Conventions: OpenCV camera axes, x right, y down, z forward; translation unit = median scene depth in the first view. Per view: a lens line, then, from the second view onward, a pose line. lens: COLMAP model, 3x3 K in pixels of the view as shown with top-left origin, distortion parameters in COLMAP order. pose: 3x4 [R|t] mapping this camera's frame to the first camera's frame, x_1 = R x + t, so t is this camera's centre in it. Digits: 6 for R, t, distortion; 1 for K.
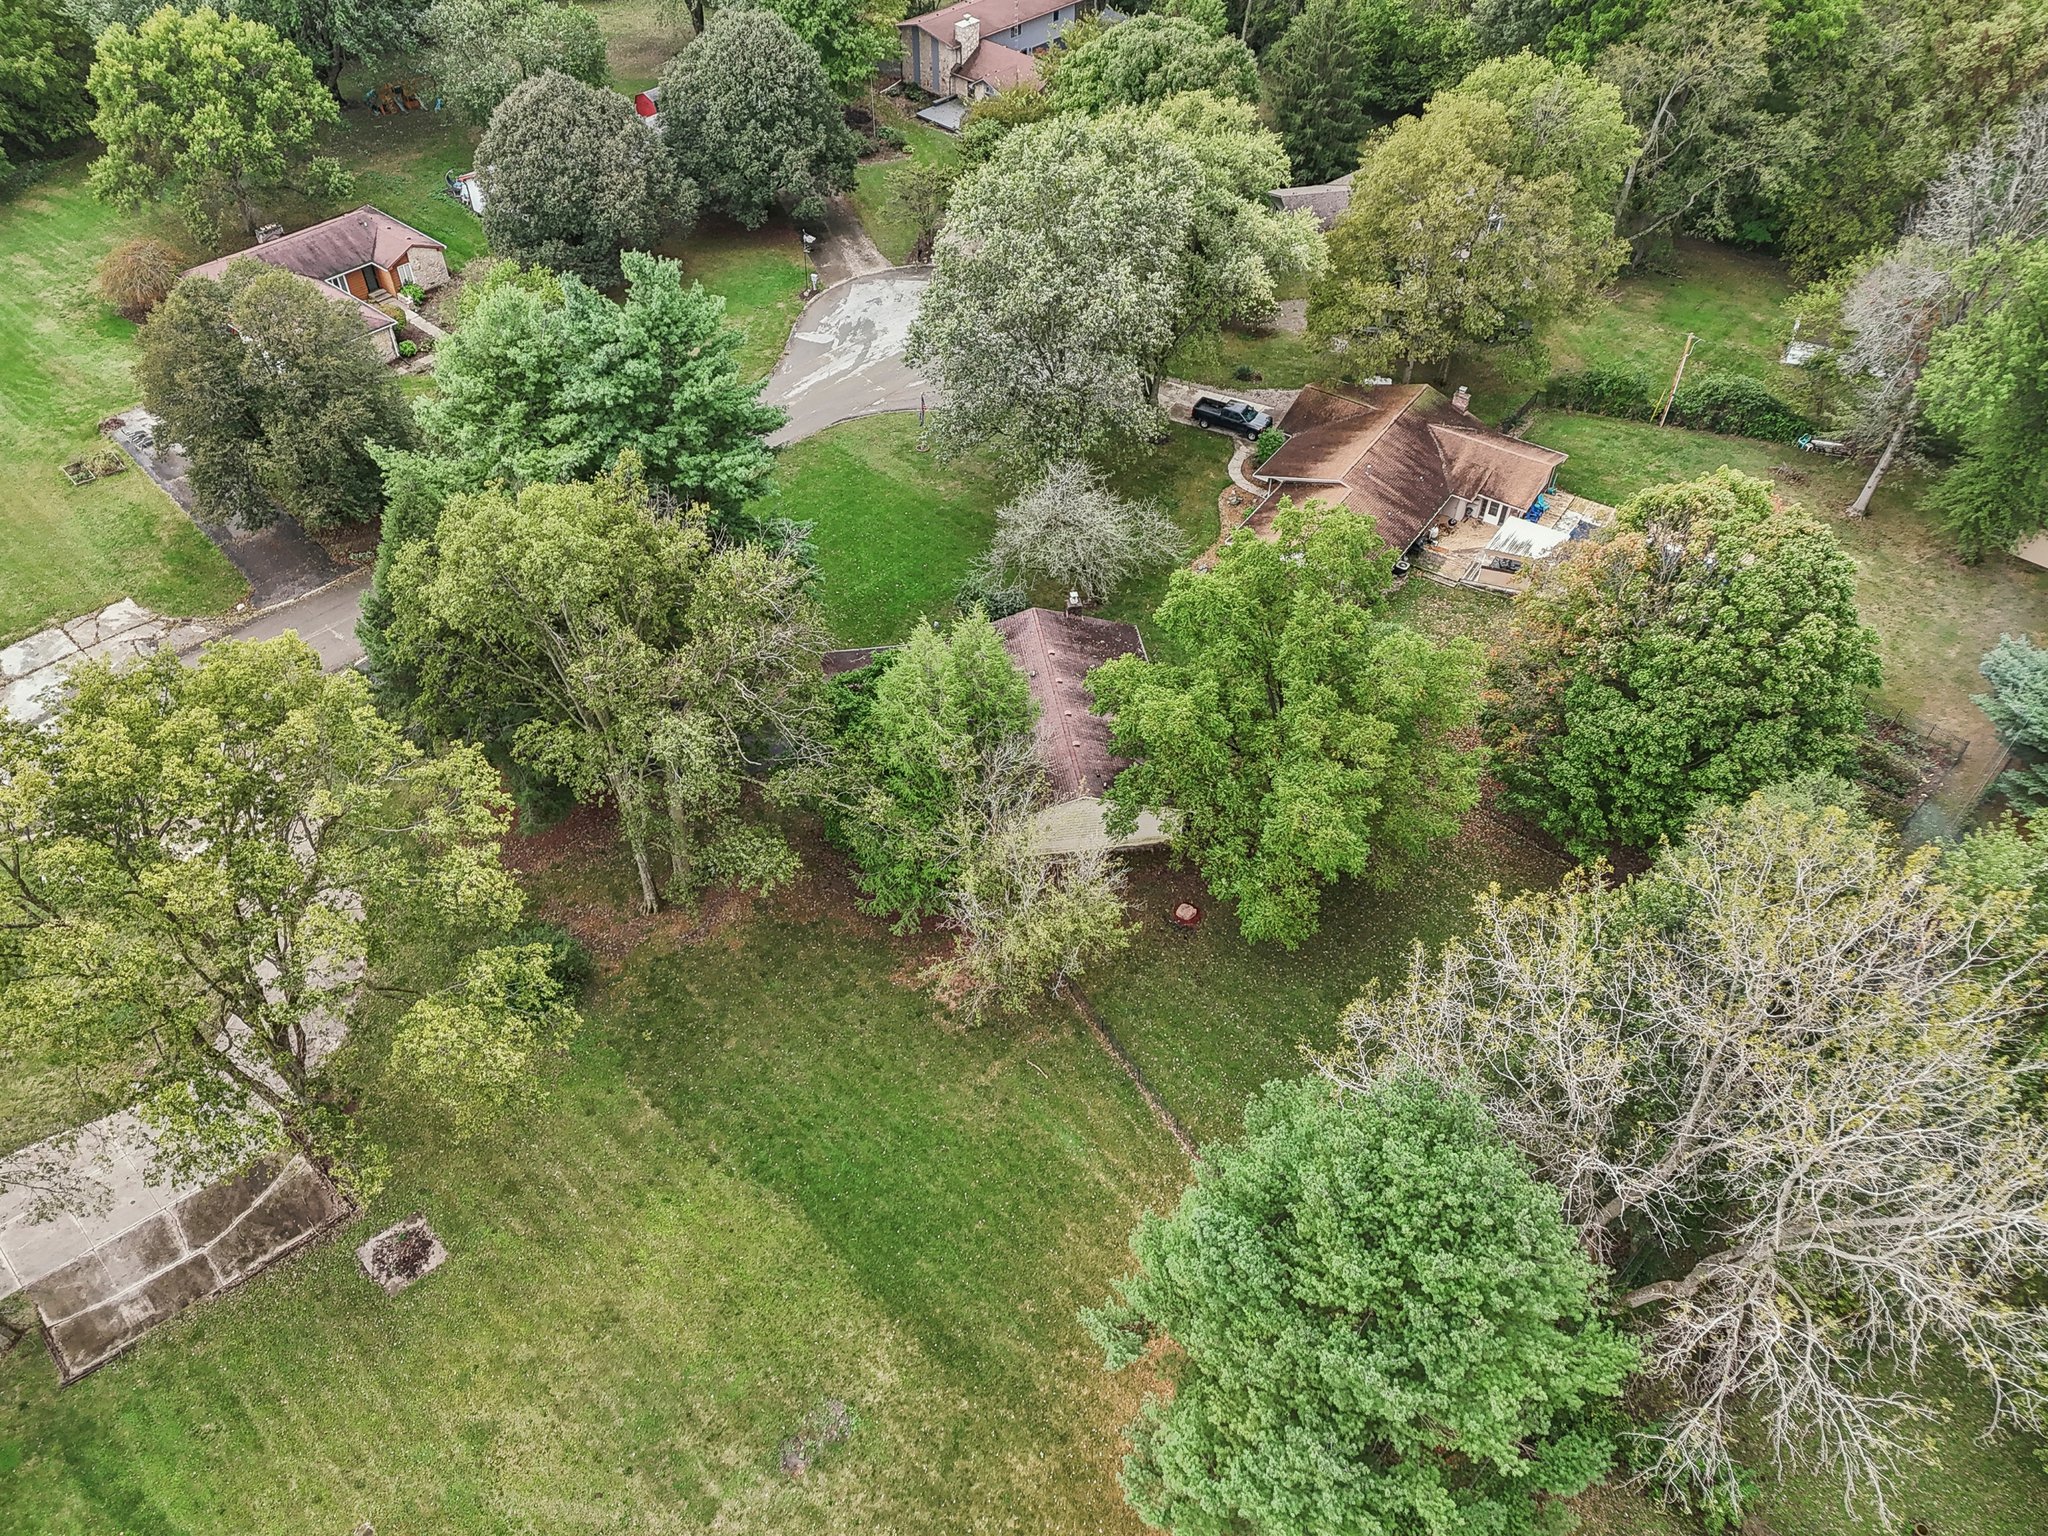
lens RADIAL K [[1522.7, 0, 1026.7], [0, 1522.7, 767.6], [0, 0, 1]] dist [0.093200, -0.081446]
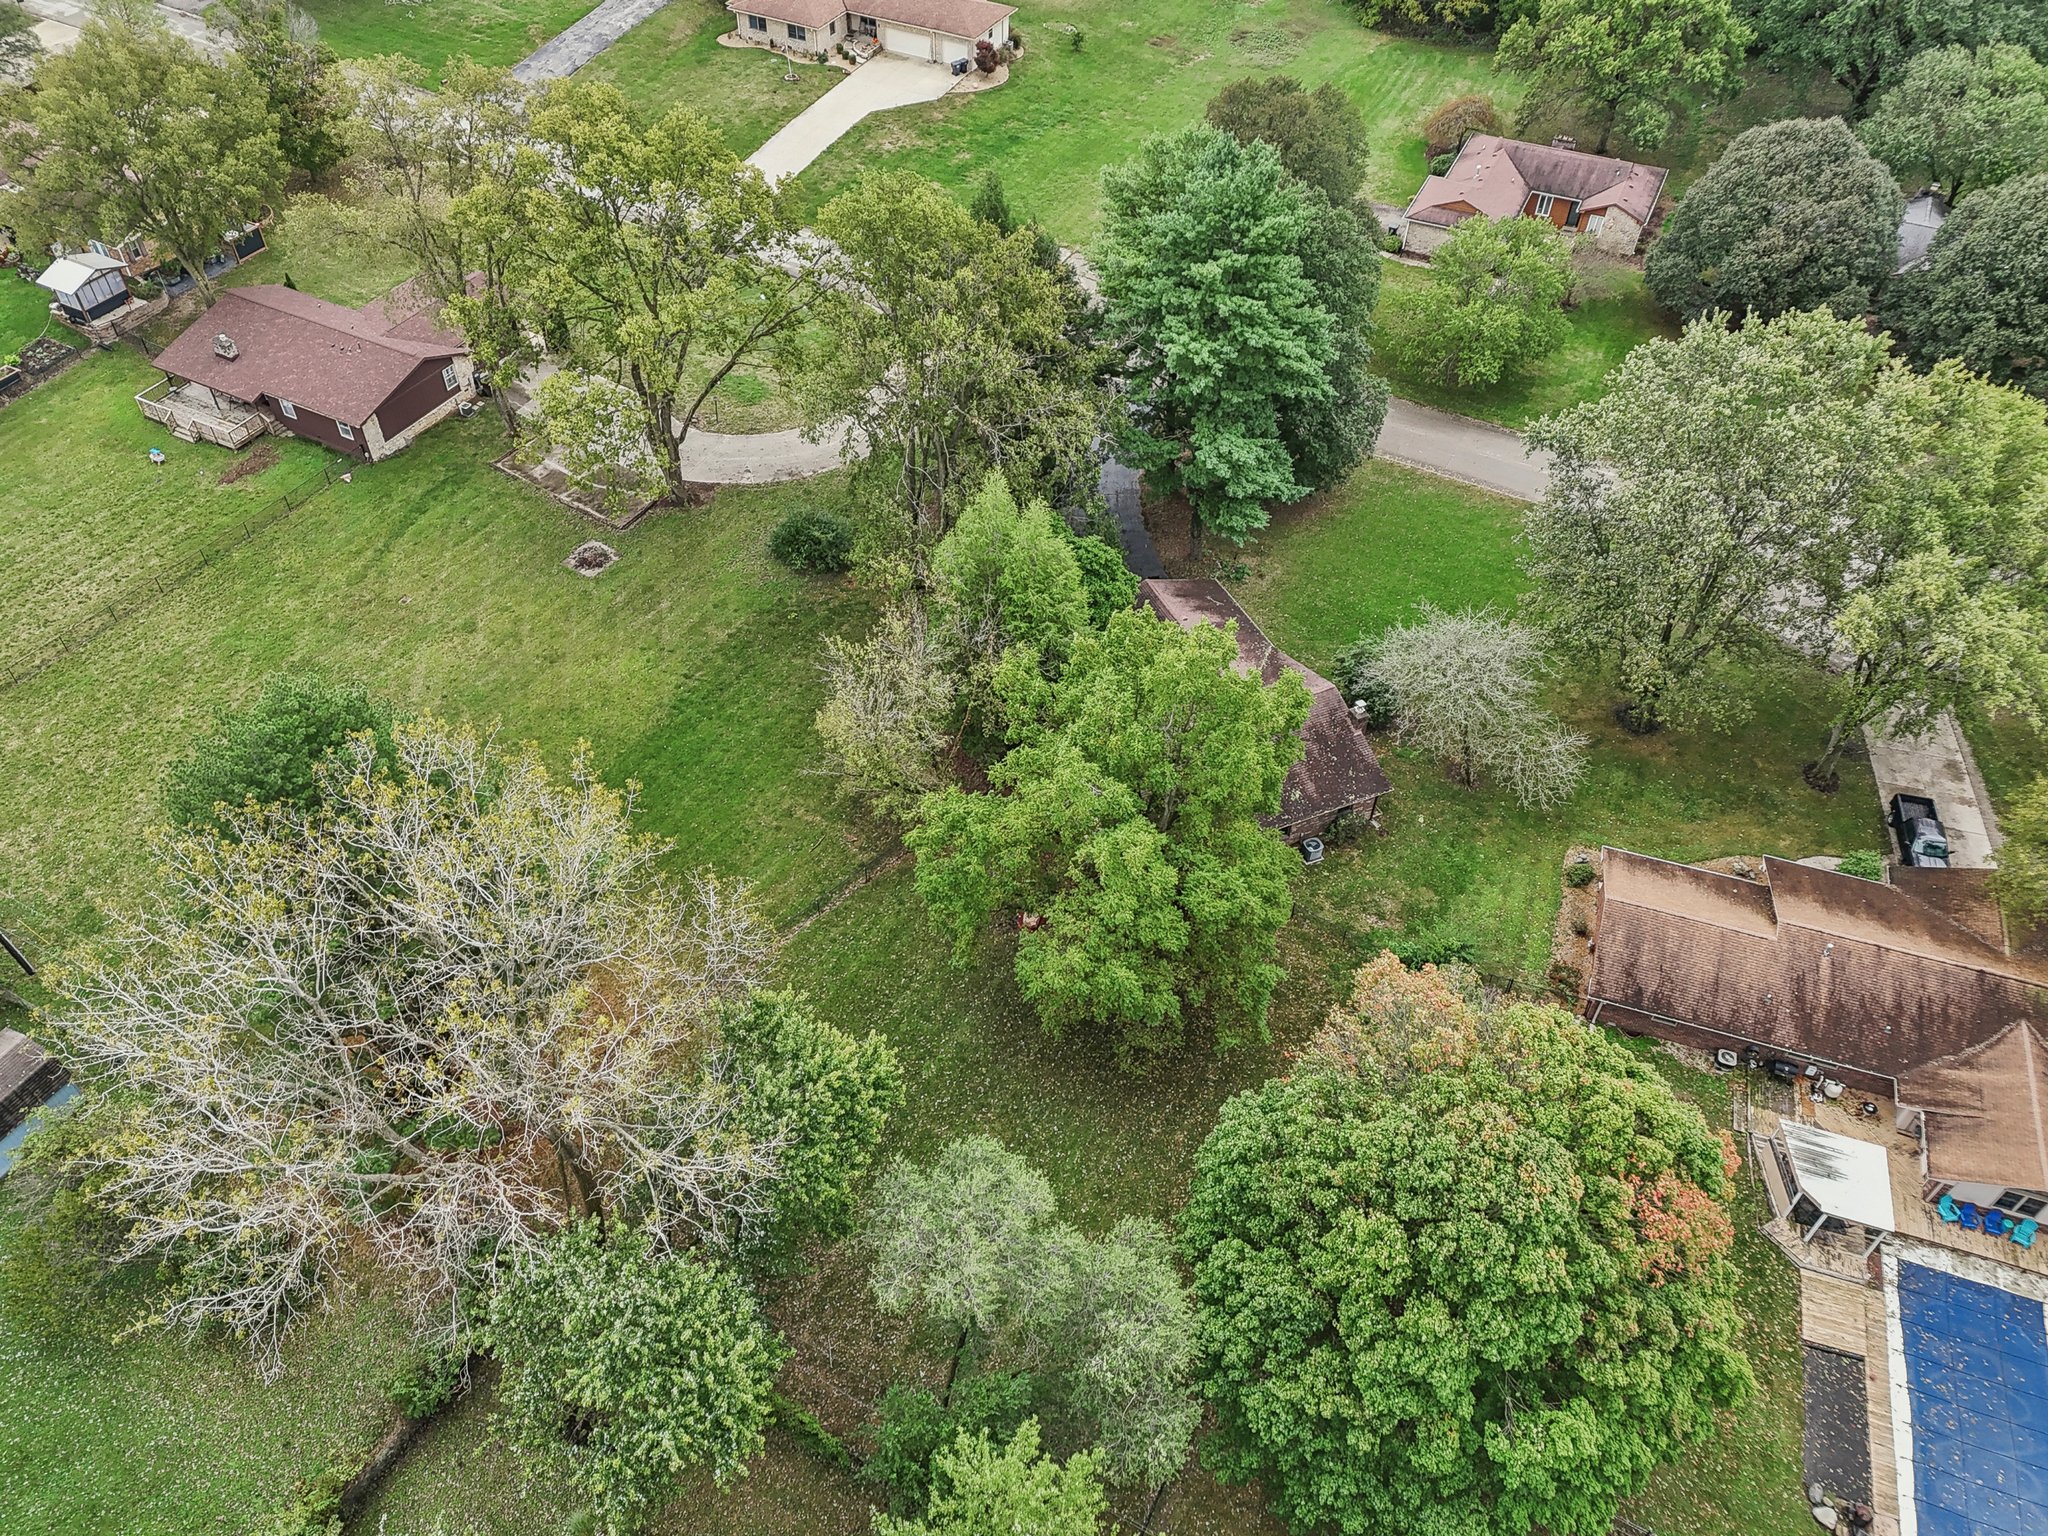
lens RADIAL K [[1522.7, 0, 1026.7], [0, 1522.7, 767.6], [0, 0, 1]] dist [0.093200, -0.081446]
pose [[0.261664, 0.683836, -0.681102, 0.758194], [-0.688027, 0.627063, 0.365255, -0.346371], [0.676868, 0.373043, 0.634578, 0.366983]]
